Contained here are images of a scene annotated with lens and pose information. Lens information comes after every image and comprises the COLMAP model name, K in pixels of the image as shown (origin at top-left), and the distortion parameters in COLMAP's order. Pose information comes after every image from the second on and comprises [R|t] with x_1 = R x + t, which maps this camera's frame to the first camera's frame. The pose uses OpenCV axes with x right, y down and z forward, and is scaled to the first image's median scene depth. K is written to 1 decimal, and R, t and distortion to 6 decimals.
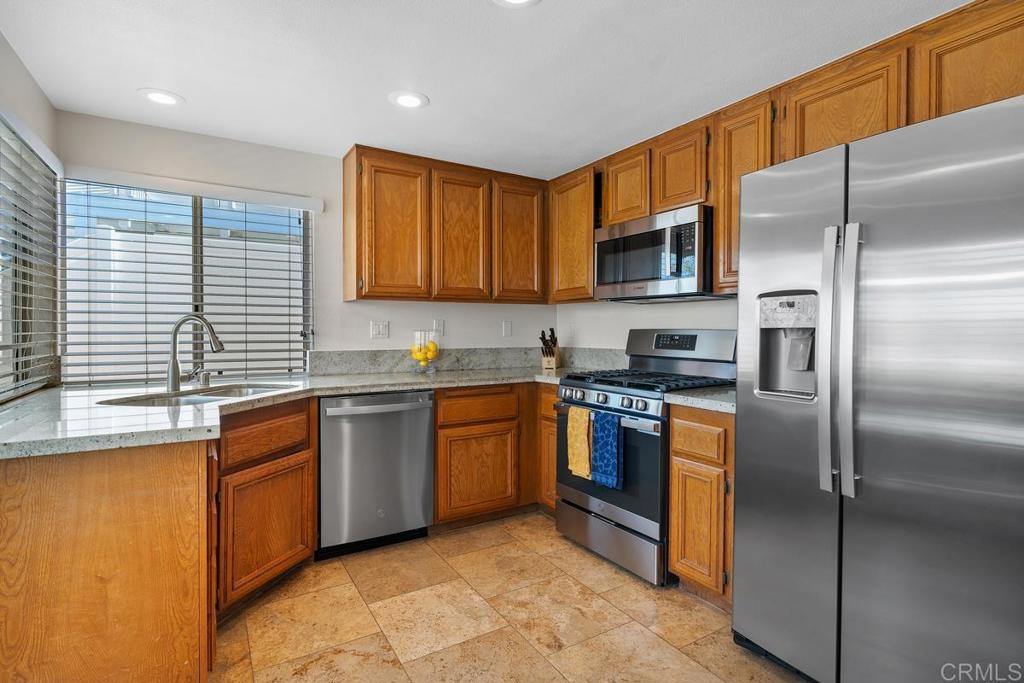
lens RADIAL K [[505.5, 0, 513.2], [0, 505.5, 334.2], [0, 0, 1]] dist [0.000192, 0.001034]
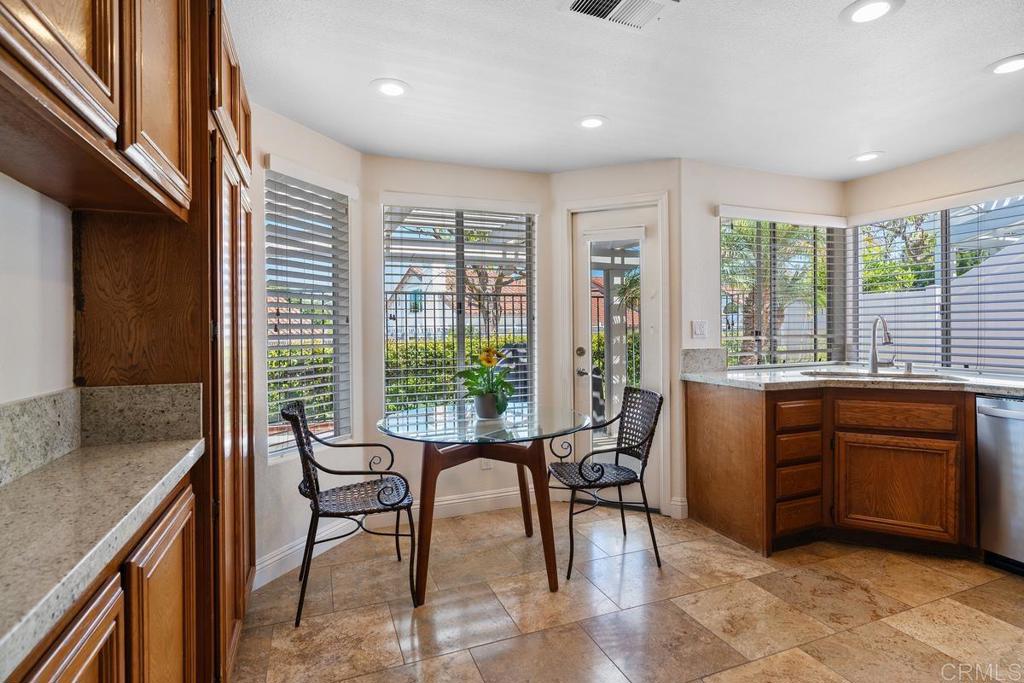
lens RADIAL K [[505.5, 0, 512.3], [0, 505.5, 334.8], [0, 0, 1]] dist [0.000192, 0.001034]
pose [[-0.179171, 0.011301, -0.983753, 0.849555], [-0.003327, 0.999921, 0.012092, -0.001032], [0.983812, 0.005439, -0.179119, 0.316891]]
